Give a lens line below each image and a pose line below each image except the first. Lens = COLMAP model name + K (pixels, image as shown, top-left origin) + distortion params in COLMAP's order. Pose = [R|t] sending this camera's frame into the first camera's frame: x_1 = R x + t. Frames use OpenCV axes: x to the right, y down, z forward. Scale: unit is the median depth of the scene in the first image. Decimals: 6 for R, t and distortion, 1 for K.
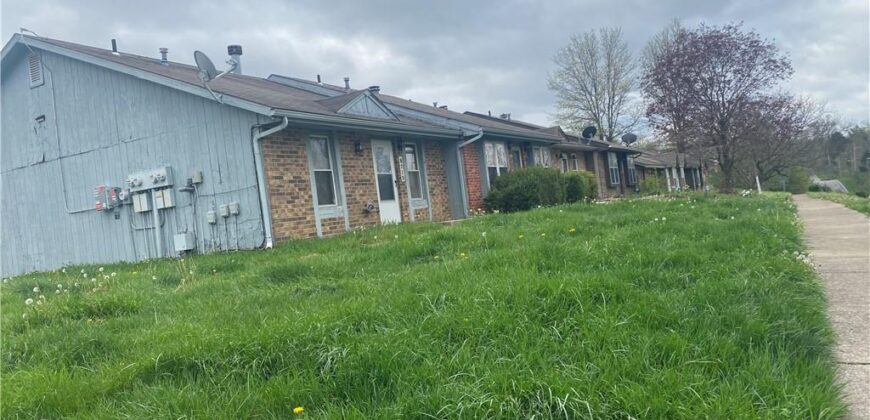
lens RADIAL K [[650.2, 0, 449.8], [0, 650.2, 210.3], [0, 0, 1]] dist [0.049905, -0.090608]
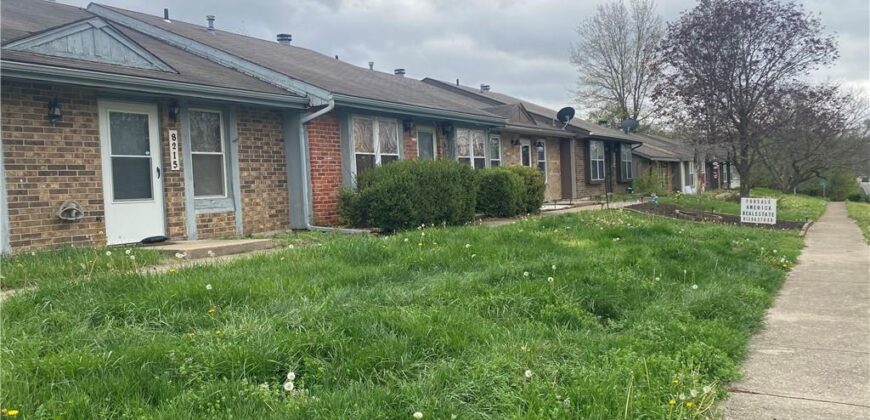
lens RADIAL K [[650.2, 0, 449.8], [0, 650.2, 210.3], [0, 0, 1]] dist [0.049905, -0.090608]
pose [[0.995706, 0.078506, -0.049058, 0.127646], [-0.076204, 0.995976, 0.047159, -0.031001], [0.052563, -0.043218, 0.997682, 0.208884]]
